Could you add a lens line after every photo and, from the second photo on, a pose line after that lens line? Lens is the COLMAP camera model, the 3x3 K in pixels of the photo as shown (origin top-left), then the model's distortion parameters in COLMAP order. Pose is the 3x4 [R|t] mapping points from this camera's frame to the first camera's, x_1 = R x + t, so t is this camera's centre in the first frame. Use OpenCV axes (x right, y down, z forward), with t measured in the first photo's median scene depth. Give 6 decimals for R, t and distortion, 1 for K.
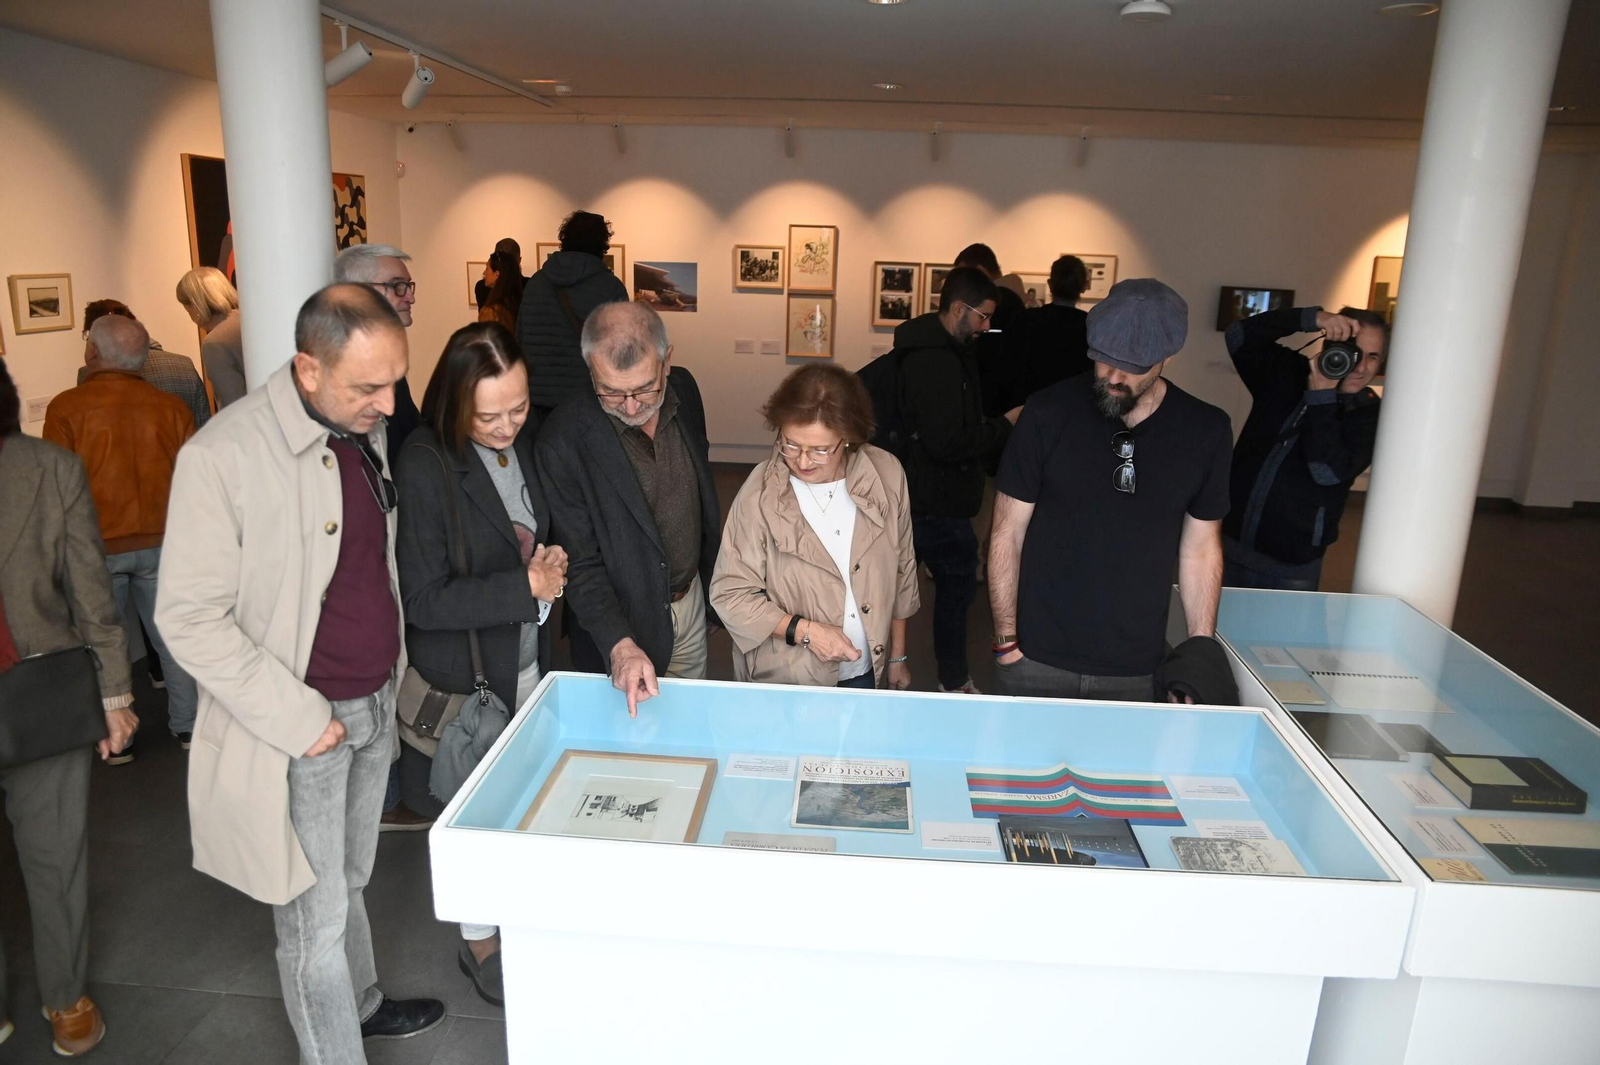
lens RADIAL K [[1131.9, 0, 793.8], [0, 1131.9, 528.1], [0, 0, 1]] dist [-0.100861, 0.000009]
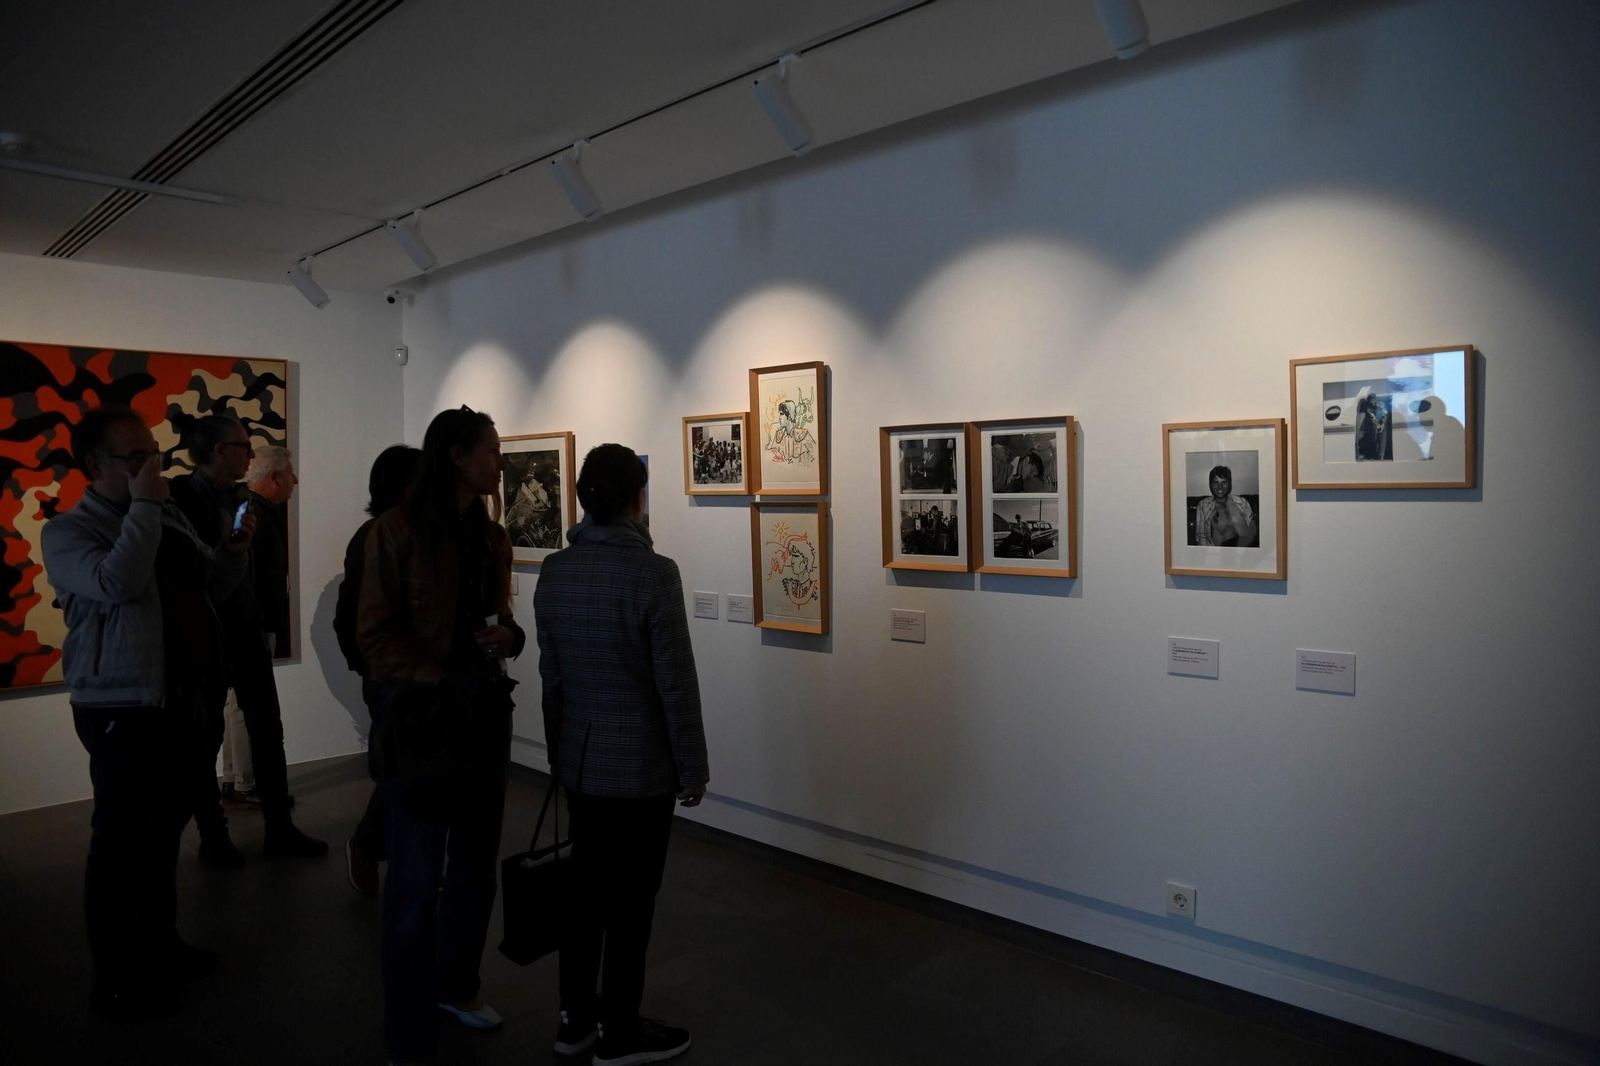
lens RADIAL K [[1112.9, 0, 803.2], [0, 1112.9, 530.3], [0, 0, 1]] dist [-0.084911, 0.061755]
pose [[0.748691, -0.014169, -0.662768, 0.343780], [-0.130732, 0.976982, -0.168566, -0.116097], [0.649901, 0.212849, 0.729606, 0.656965]]
